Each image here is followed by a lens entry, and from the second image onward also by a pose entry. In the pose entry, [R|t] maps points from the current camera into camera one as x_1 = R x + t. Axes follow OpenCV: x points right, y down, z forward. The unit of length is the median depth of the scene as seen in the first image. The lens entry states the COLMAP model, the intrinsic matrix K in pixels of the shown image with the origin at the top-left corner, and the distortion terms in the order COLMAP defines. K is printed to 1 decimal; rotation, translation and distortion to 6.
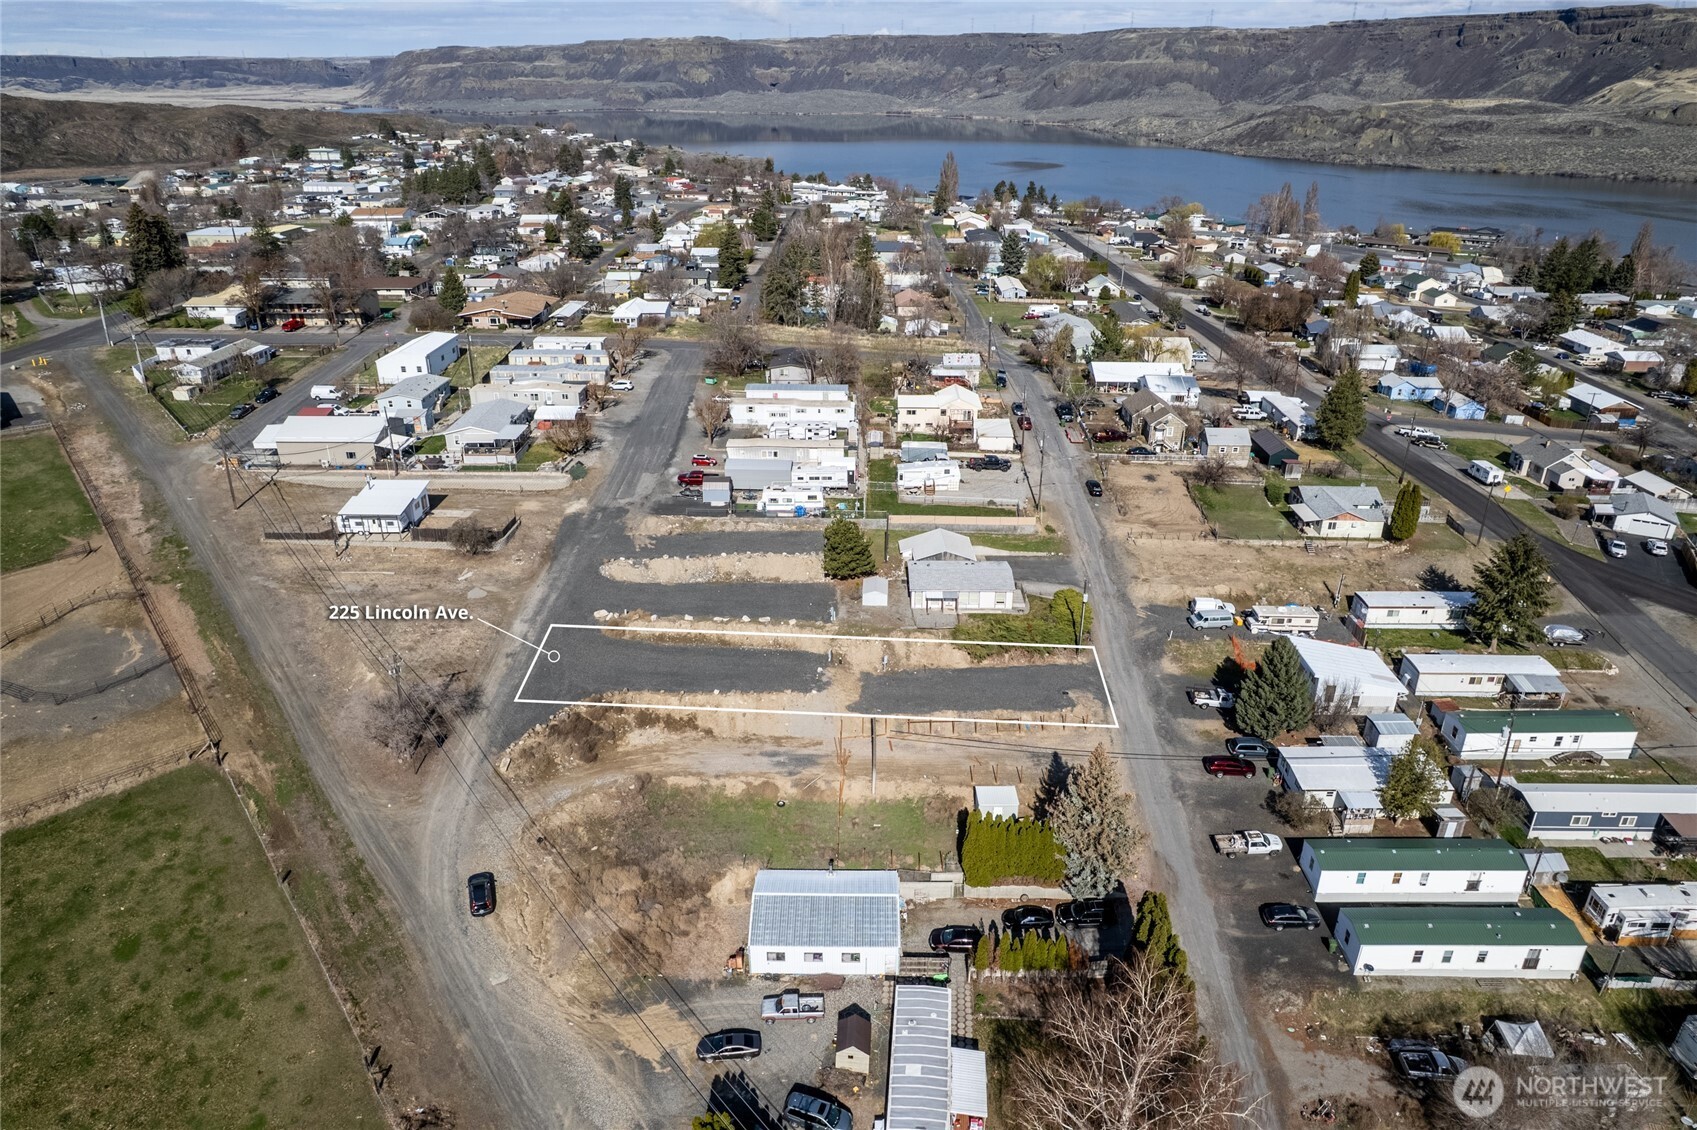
lens RADIAL K [[1083.0, 0, 881.1], [0, 1083.0, 564.9], [0, 0, 1]] dist [-0.033428, 0.003246]
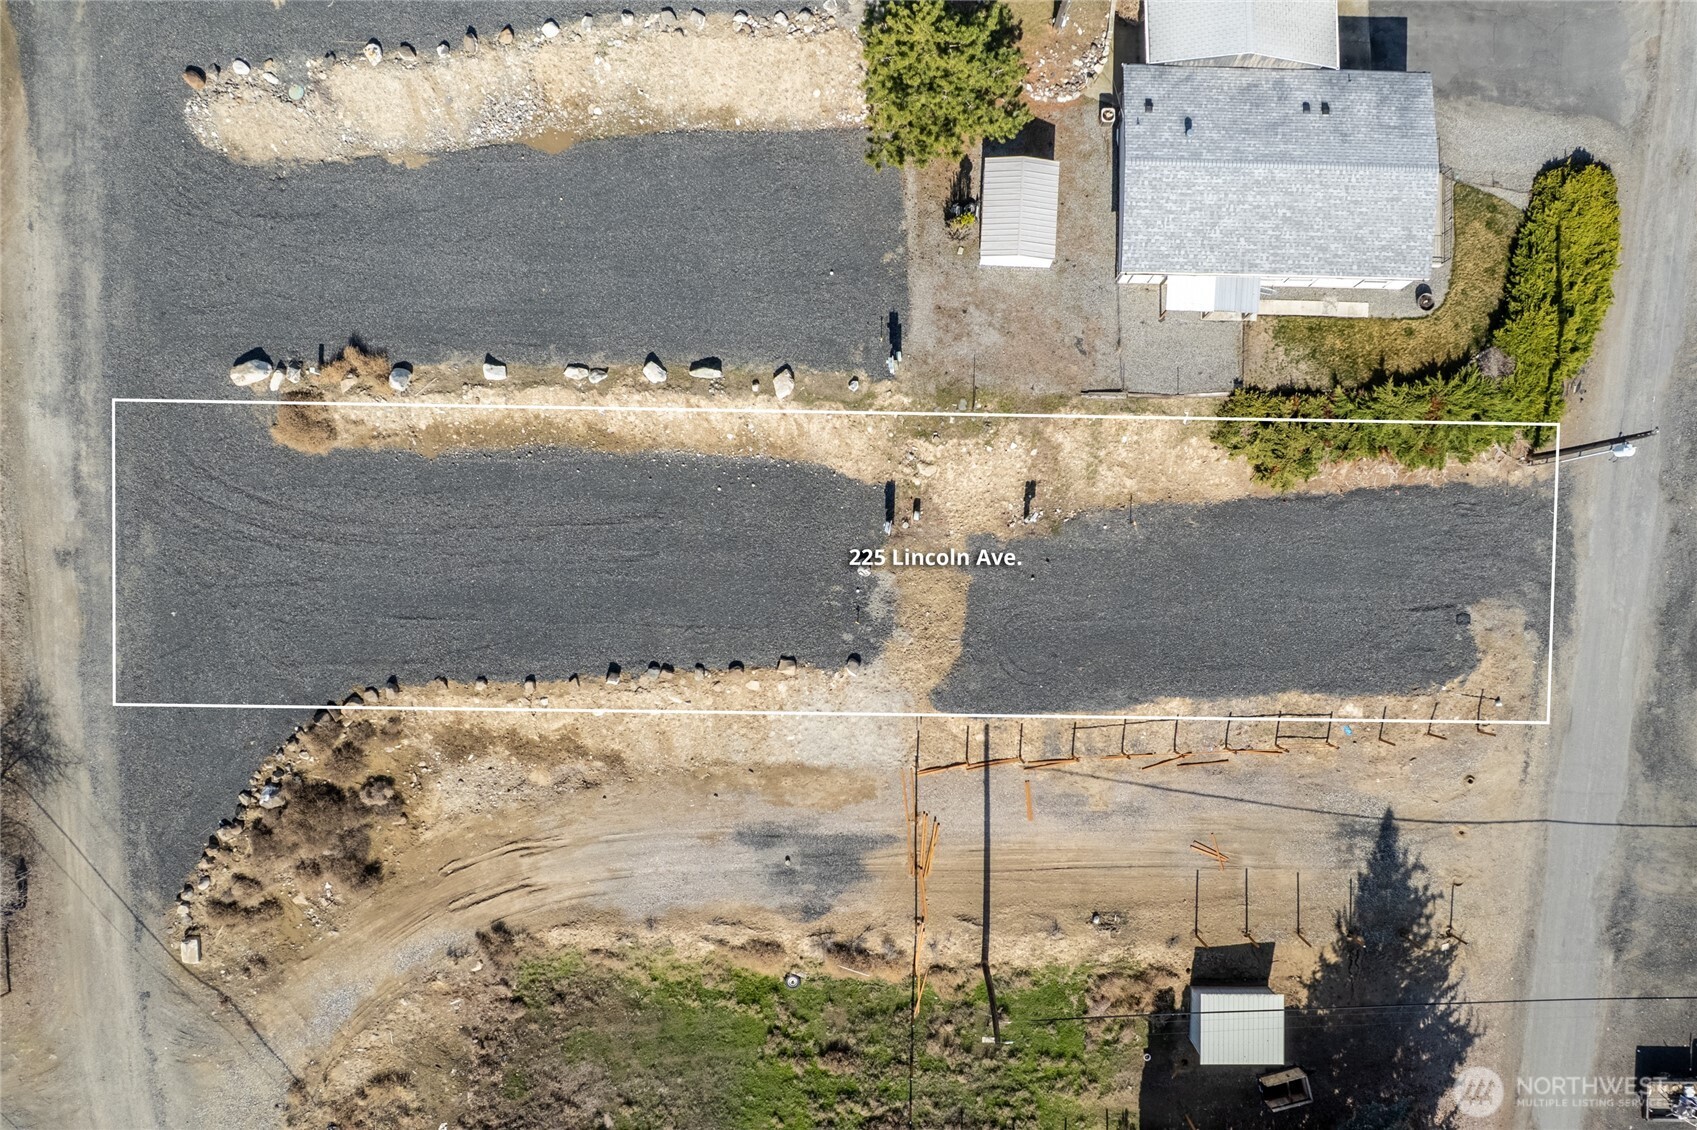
lens RADIAL K [[1083.0, 0, 881.1], [0, 1083.0, 564.9], [0, 0, 1]] dist [-0.033428, 0.003246]
pose [[0.999399, 0.031575, -0.014296, -0.047543], [-0.000833, 0.434209, 0.900812, -0.272222], [0.034650, -0.900258, 0.433975, 0.883811]]
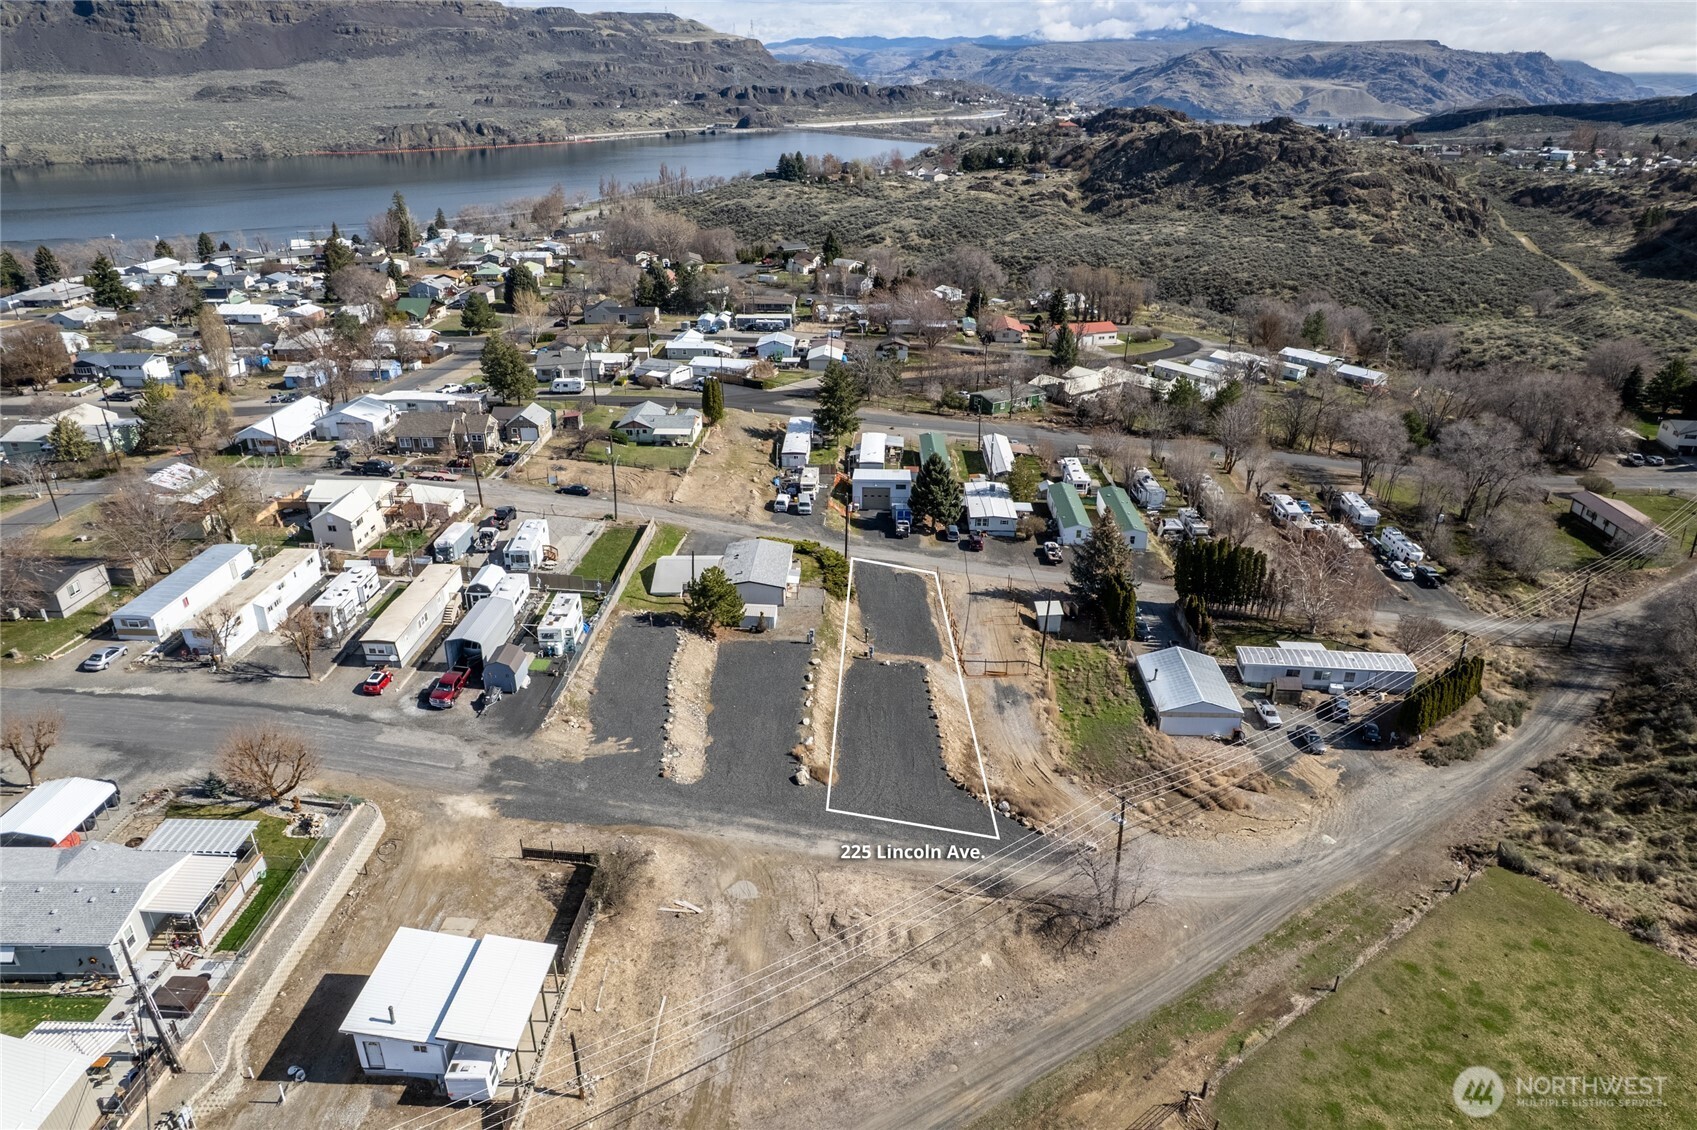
lens RADIAL K [[1083.0, 0, 881.1], [0, 1083.0, 564.9], [0, 0, 1]] dist [-0.033428, 0.003246]
pose [[0.020469, -0.429512, 0.902829, -0.973470], [0.404171, 0.829497, 0.385461, -0.393094], [-0.914455, 0.357007, 0.190575, 0.830008]]
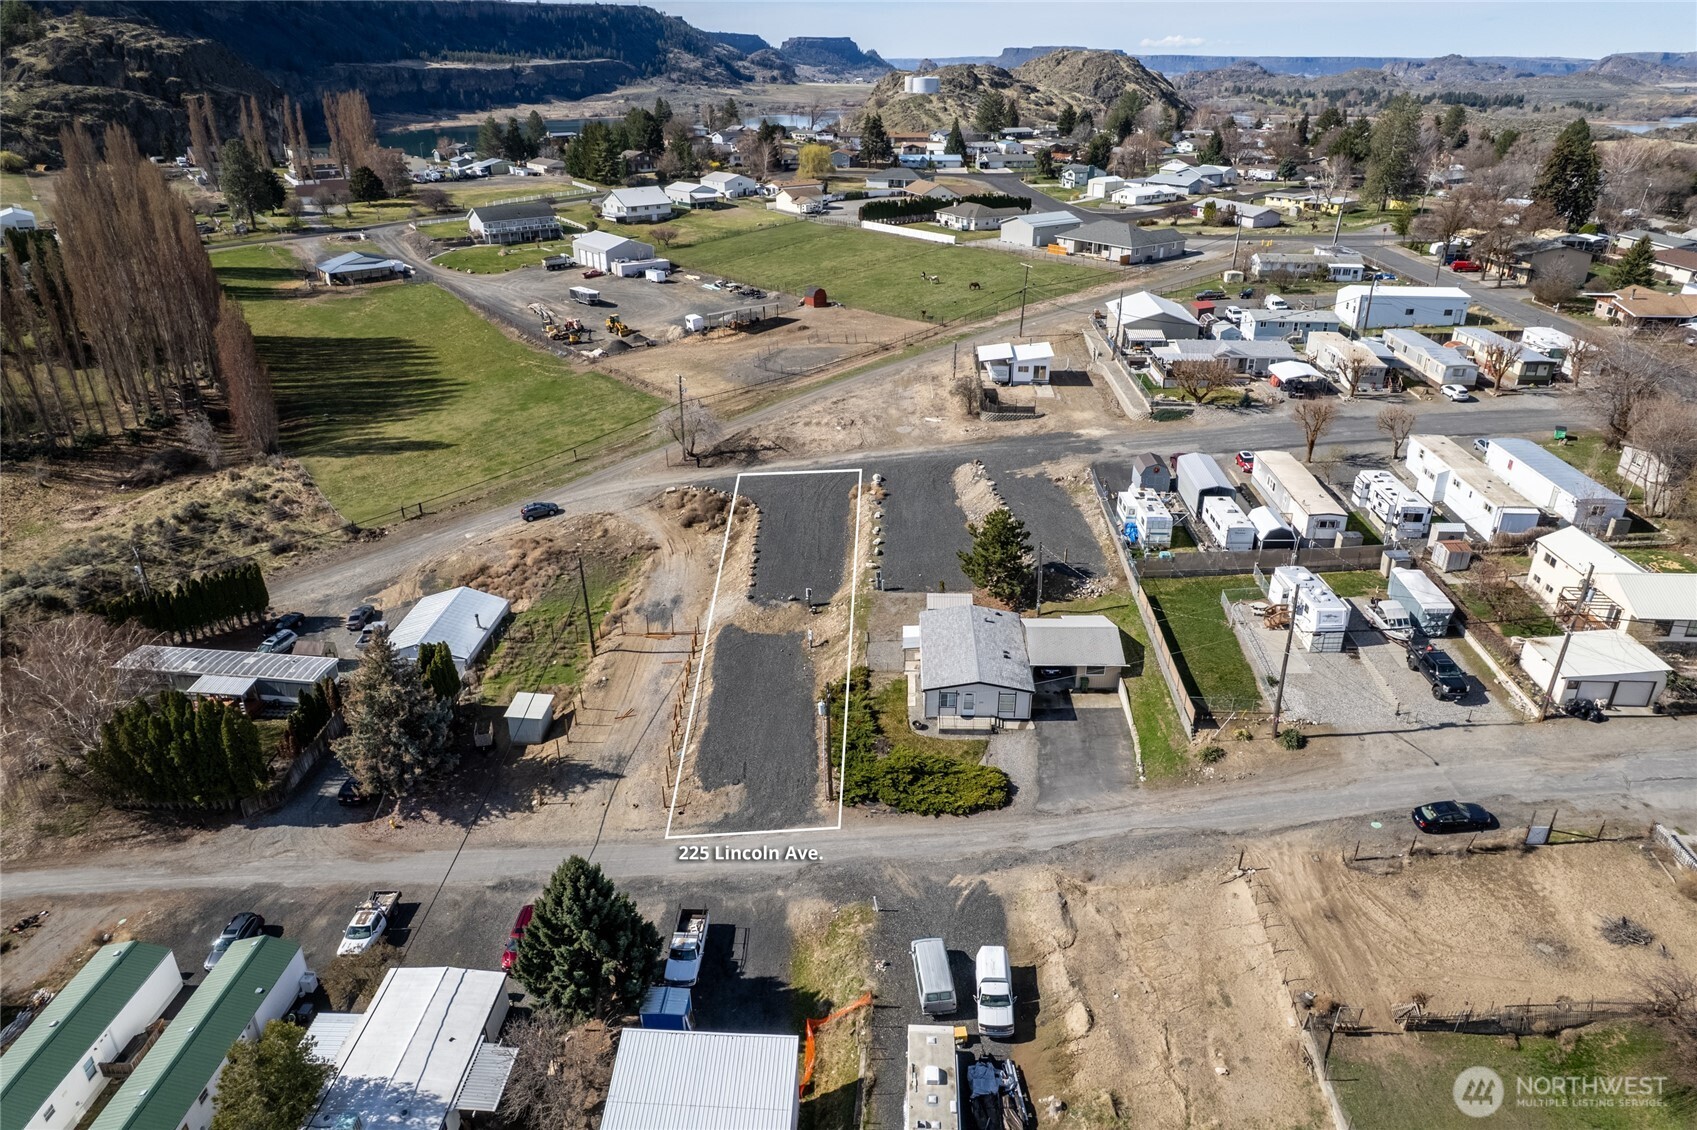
lens RADIAL K [[1083.0, 0, 881.1], [0, 1083.0, 564.9], [0, 0, 1]] dist [-0.033428, 0.003246]
pose [[-0.031599, 0.413888, -0.909779, 0.764818], [-0.417273, 0.821653, 0.388290, -0.311564], [0.908232, 0.391896, 0.146741, 0.984426]]
